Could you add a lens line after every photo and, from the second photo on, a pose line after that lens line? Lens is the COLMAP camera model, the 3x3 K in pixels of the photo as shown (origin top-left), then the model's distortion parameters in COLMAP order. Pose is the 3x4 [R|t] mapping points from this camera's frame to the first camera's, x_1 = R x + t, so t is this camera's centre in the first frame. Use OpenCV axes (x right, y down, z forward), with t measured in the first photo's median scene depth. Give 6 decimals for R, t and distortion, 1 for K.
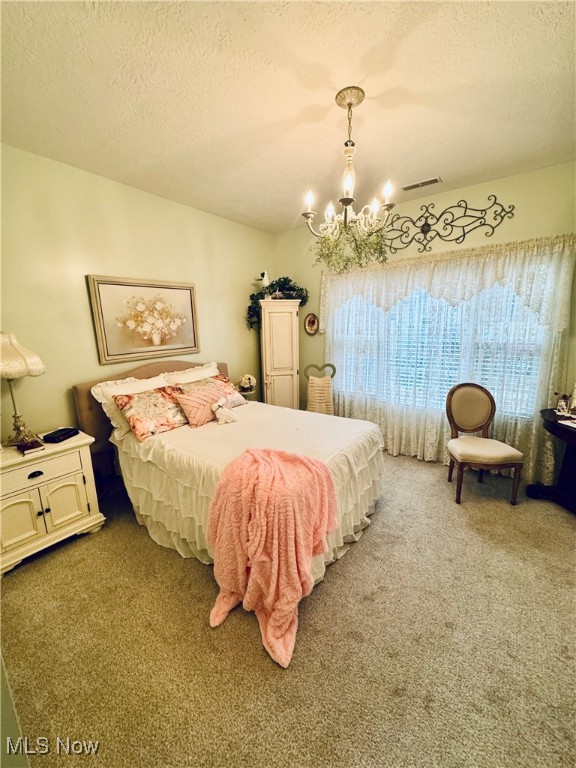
lens RADIAL K [[307.4, 0, 288.0], [0, 307.4, 384.0], [0, 0, 1]] dist [-0.002424, 0.000227]
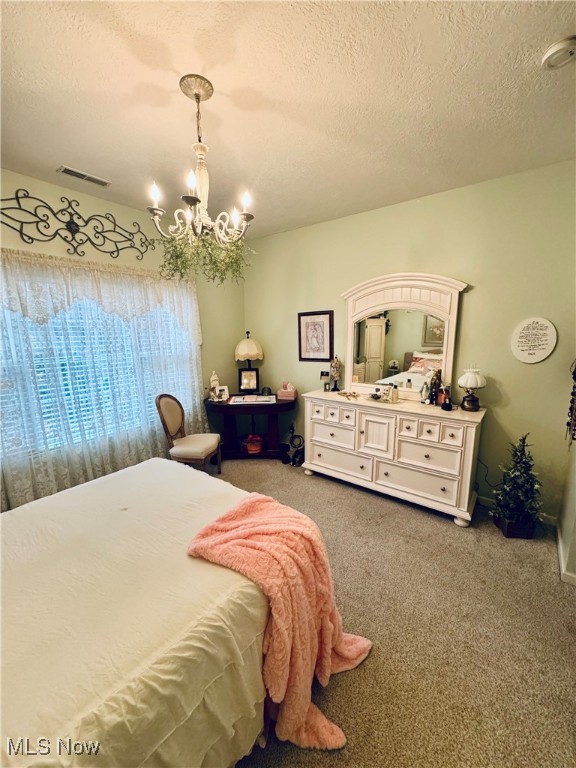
lens RADIAL K [[307.4, 0, 288.0], [0, 307.4, 384.0], [0, 0, 1]] dist [-0.002424, 0.000227]
pose [[-0.003403, -0.143176, 0.989691, -0.432199], [0.212996, 0.966883, 0.140609, -0.088523], [-0.977047, 0.211279, 0.027206, 0.494961]]
